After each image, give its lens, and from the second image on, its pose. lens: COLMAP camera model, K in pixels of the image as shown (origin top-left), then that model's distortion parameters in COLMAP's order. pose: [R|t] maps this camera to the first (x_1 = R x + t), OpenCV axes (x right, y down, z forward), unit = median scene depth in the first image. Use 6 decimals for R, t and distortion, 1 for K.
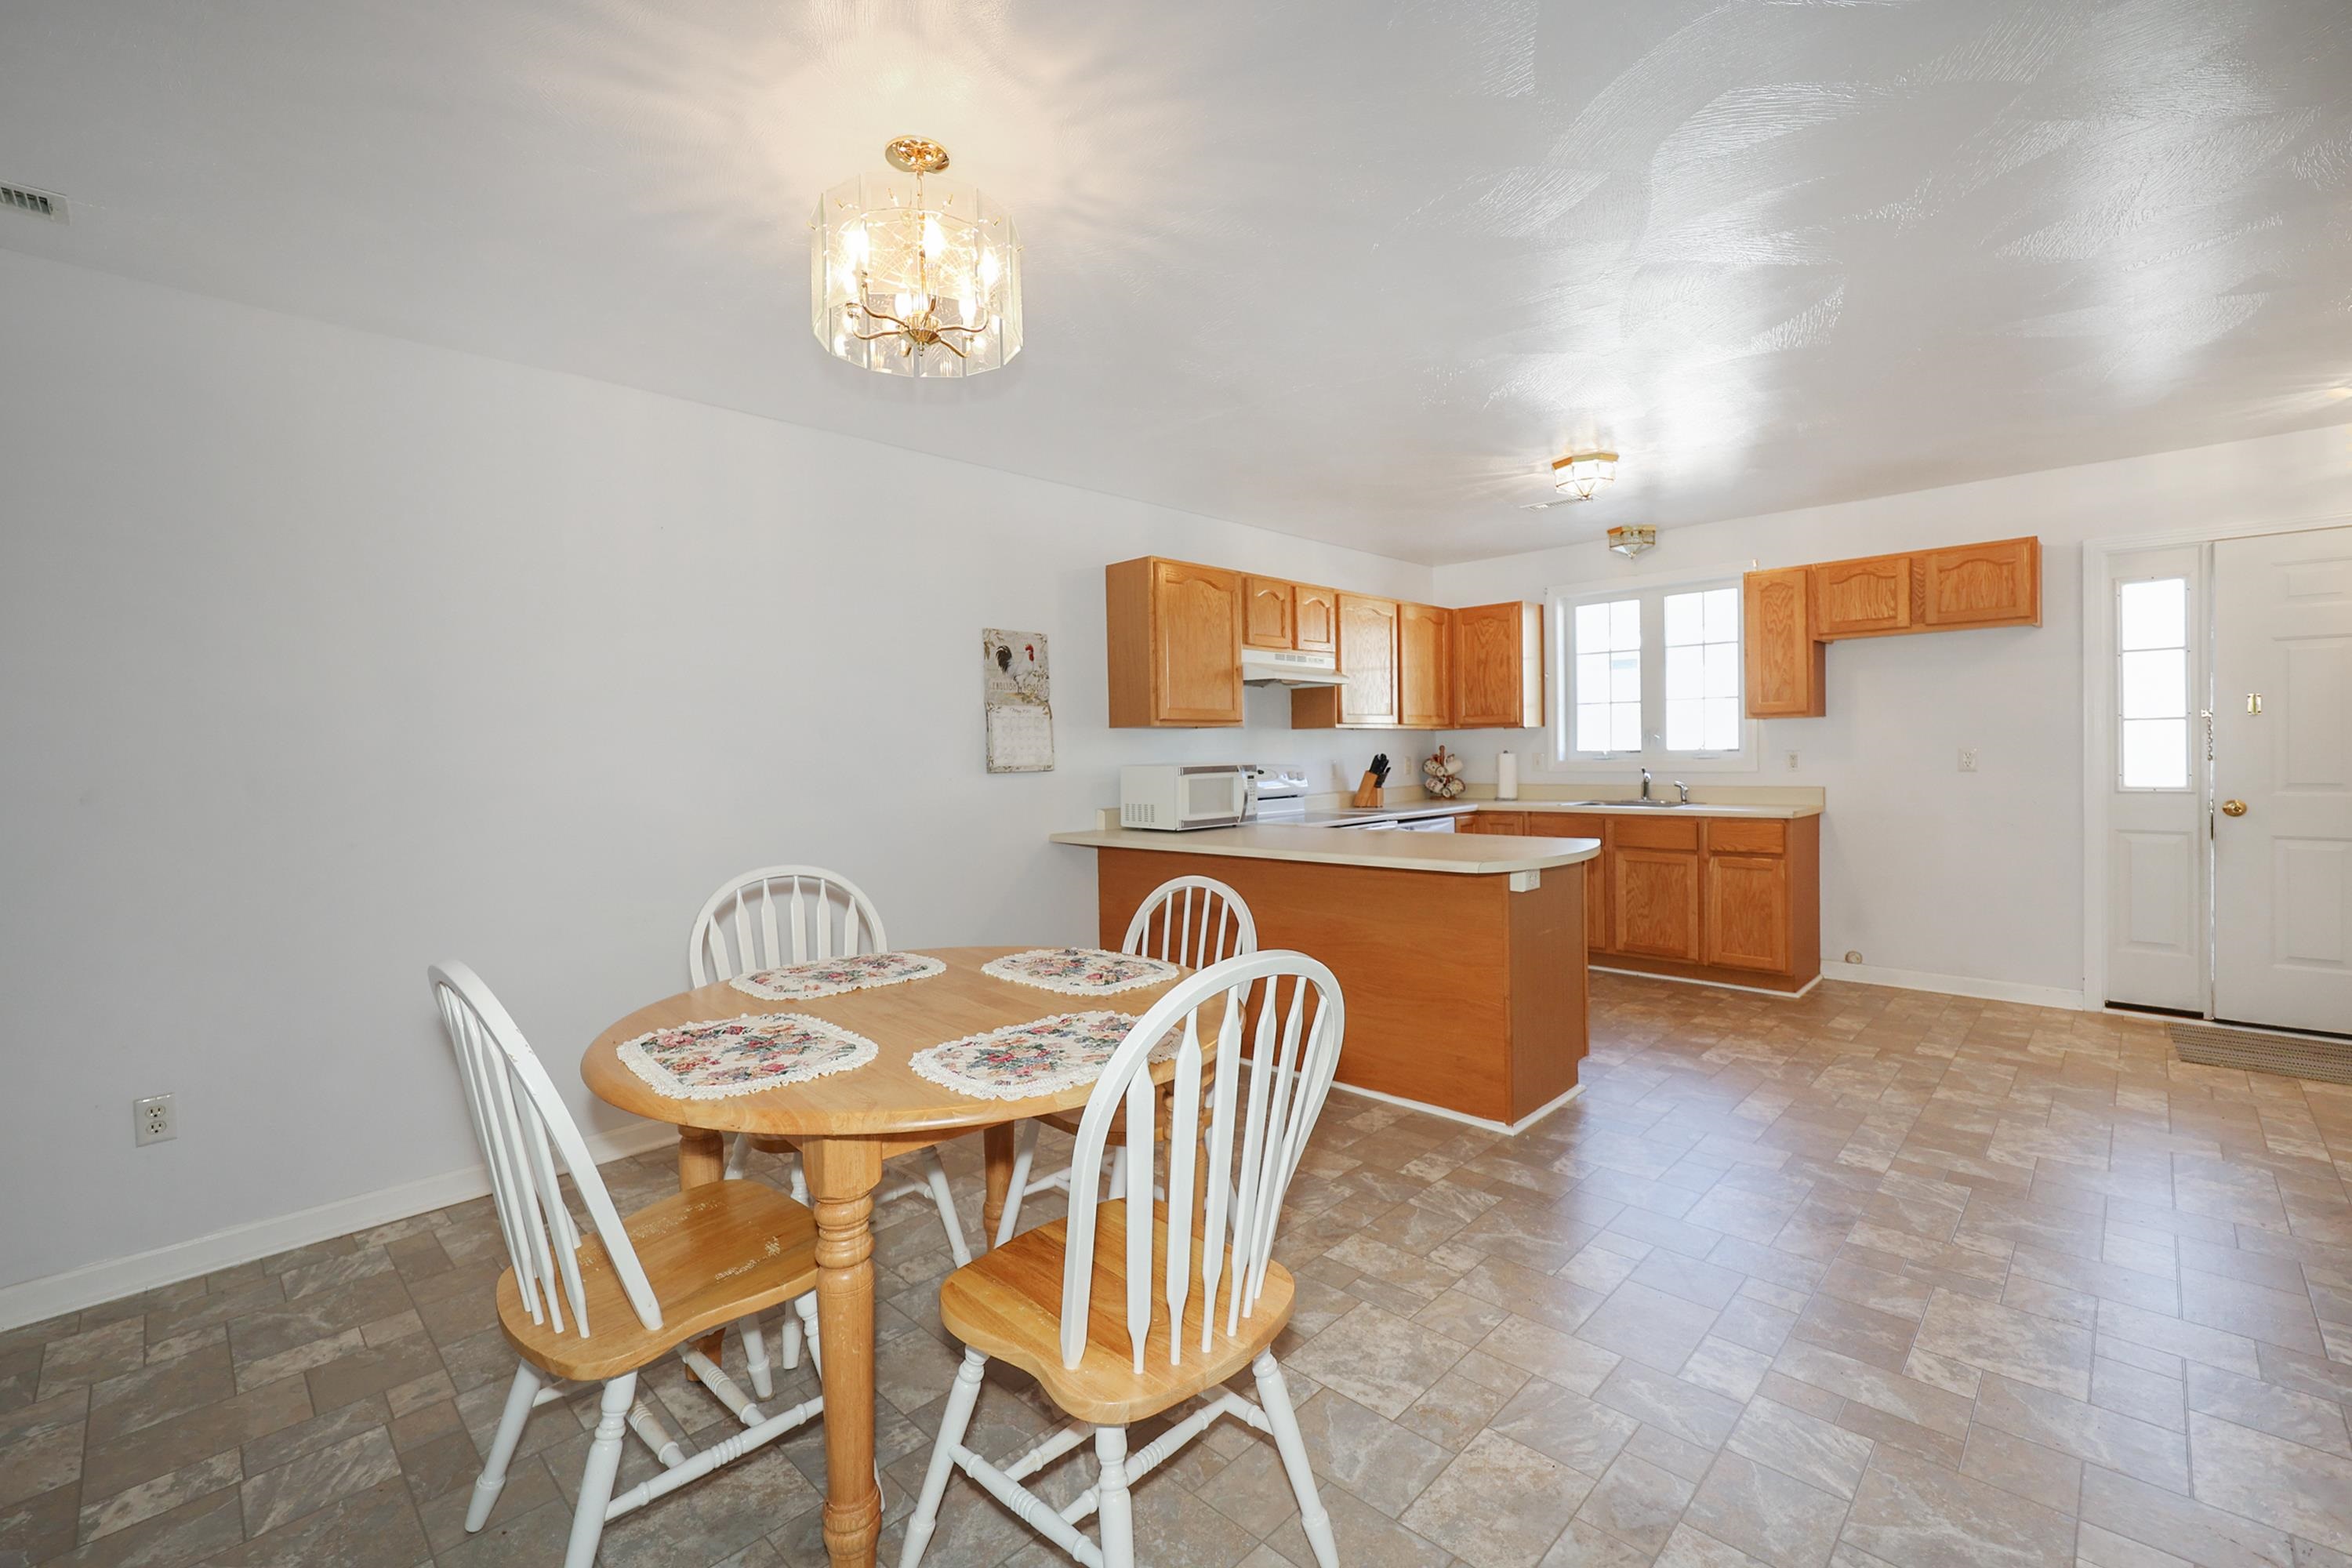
lens RADIAL K [[984.7, 0, 1176.1], [0, 984.7, 751.9], [0, 0, 1]] dist [0.007155, 0.000213]
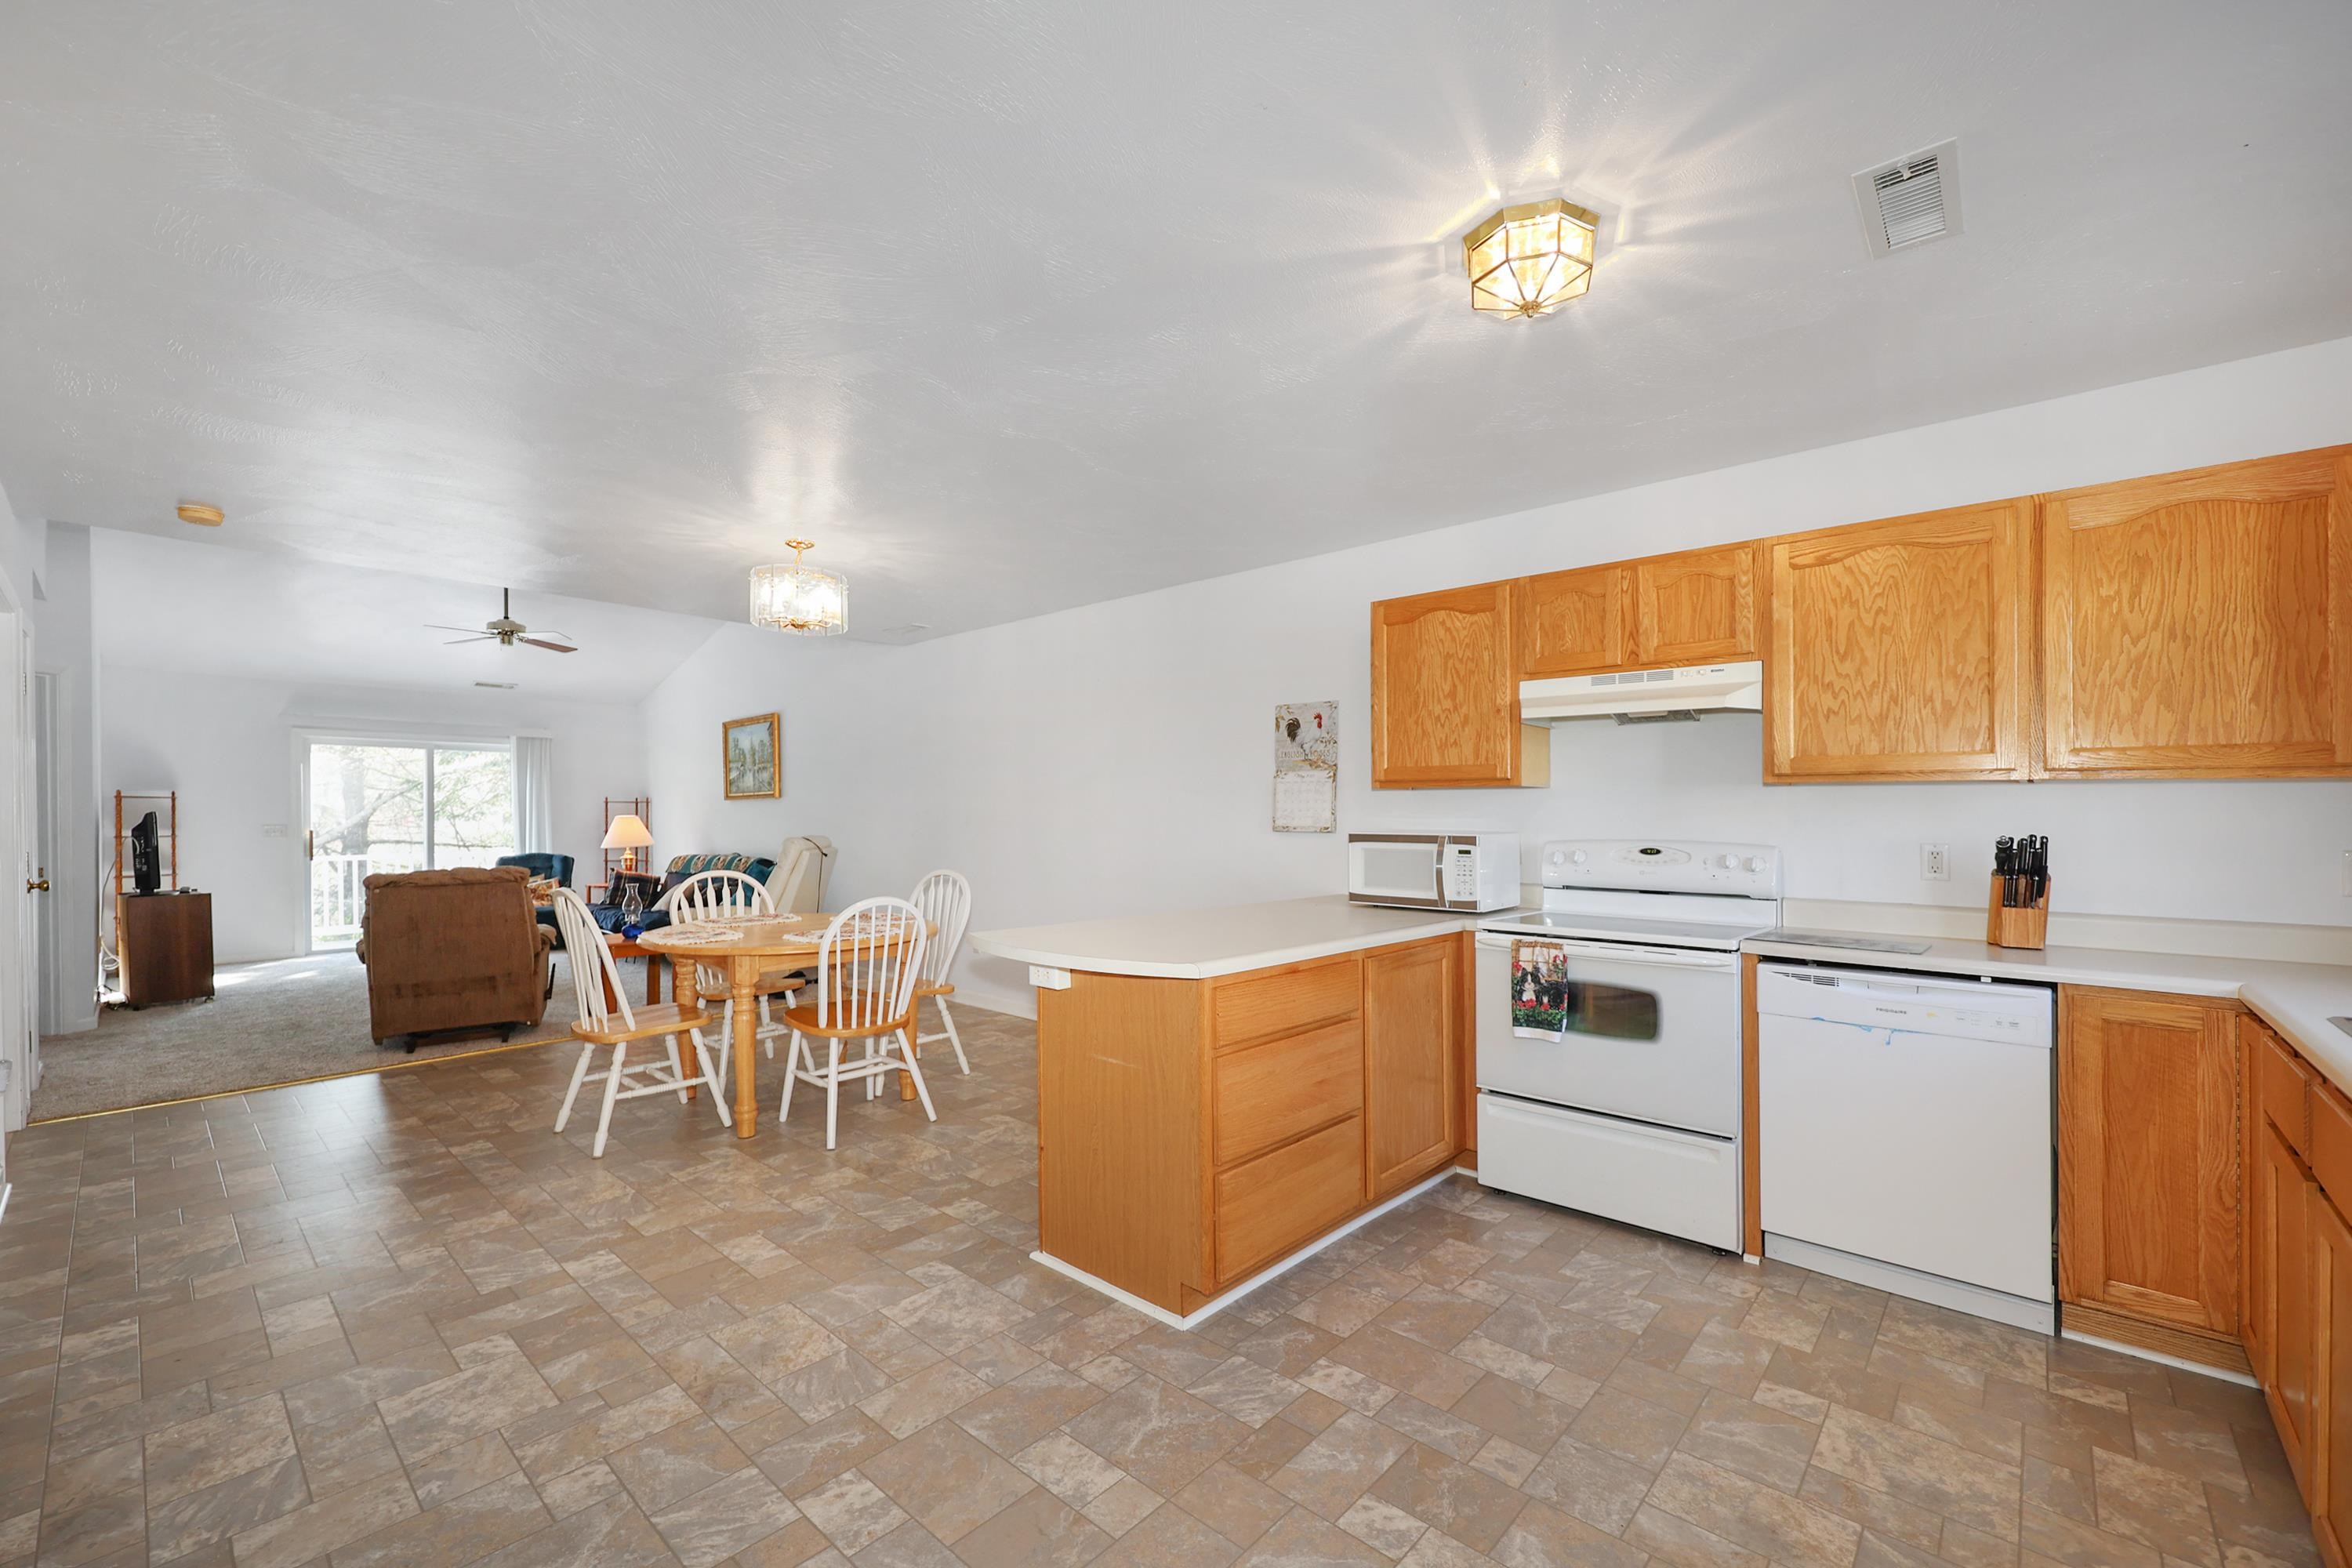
lens RADIAL K [[984.7, 0, 1191.1], [0, 984.7, 802.4], [0, 0, 1]] dist [0.007155, 0.000213]
pose [[0.043795, 0.003124, -0.999036, 0.801985], [-0.010576, 0.999941, 0.002663, -0.012319], [0.998985, 0.010449, 0.043826, 0.721091]]
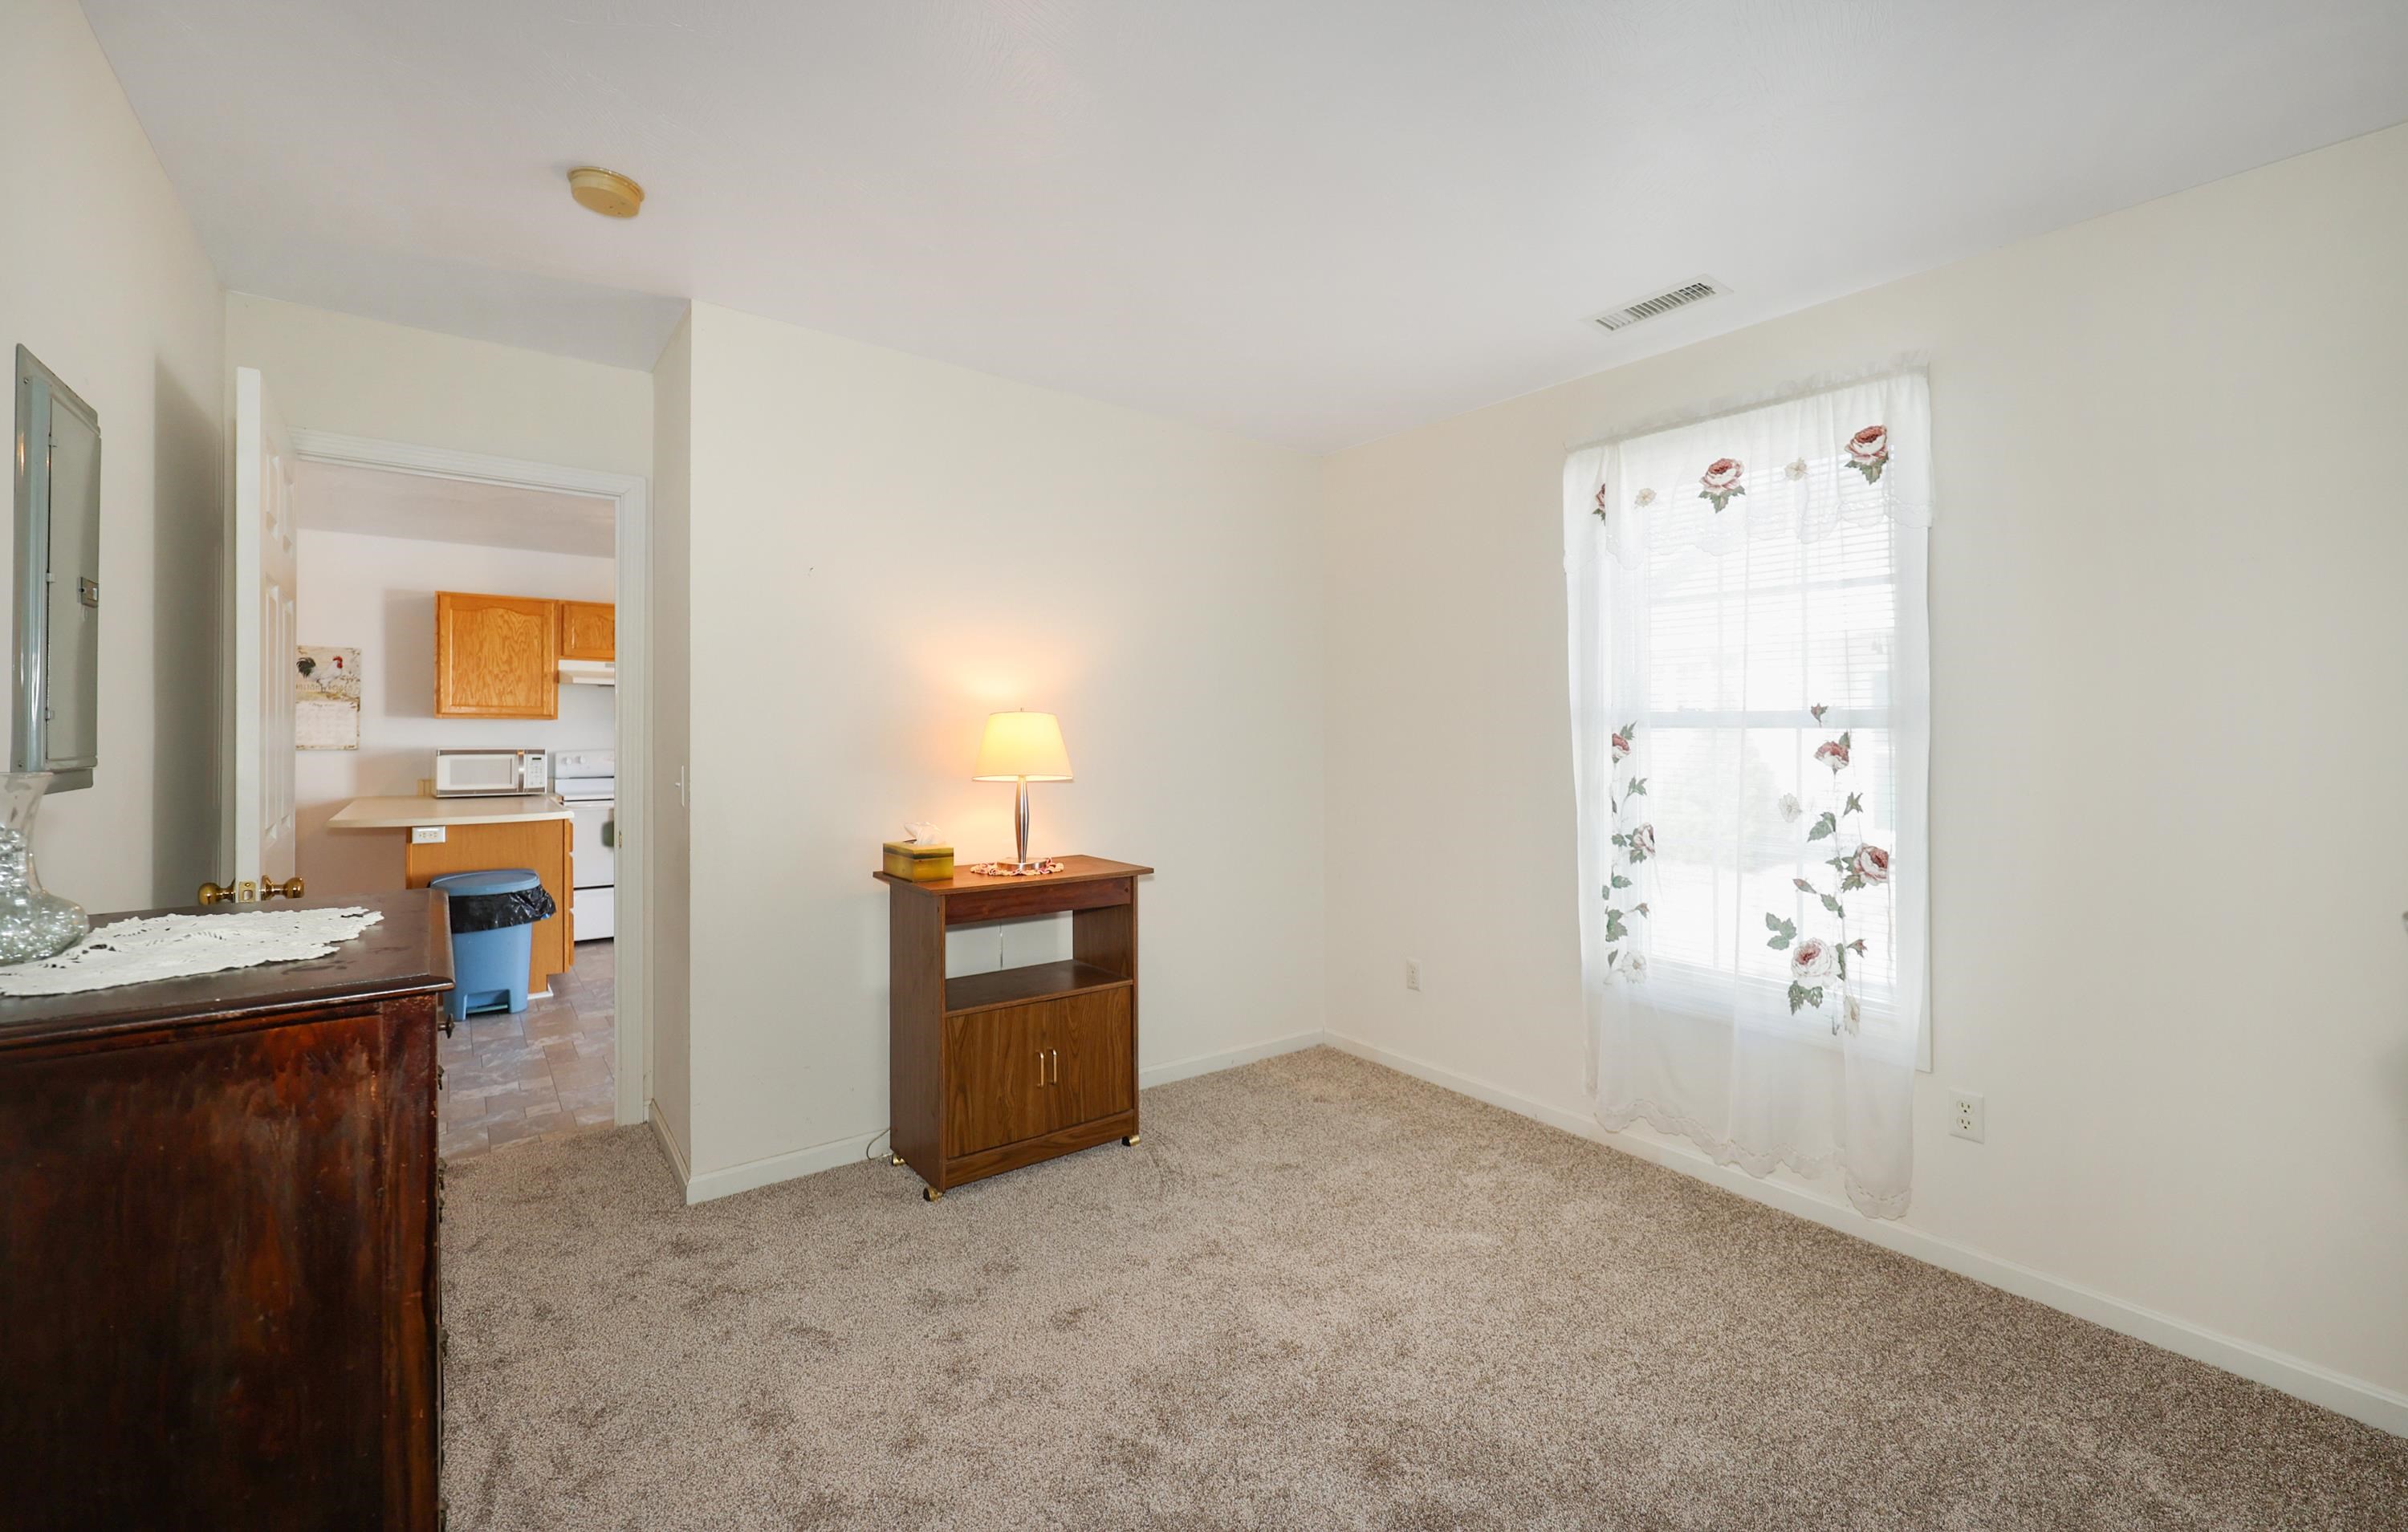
lens RADIAL K [[994.9, 0, 1205.1], [0, 994.9, 745.0], [0, 0, 1]] dist [-0.002182, -0.000234]
pose [[0.990587, 0.021469, -0.135193, 1.087544], [-0.021790, 0.999762, -0.000896, -0.009822], [0.135142, 0.003833, 0.990819, -0.178215]]
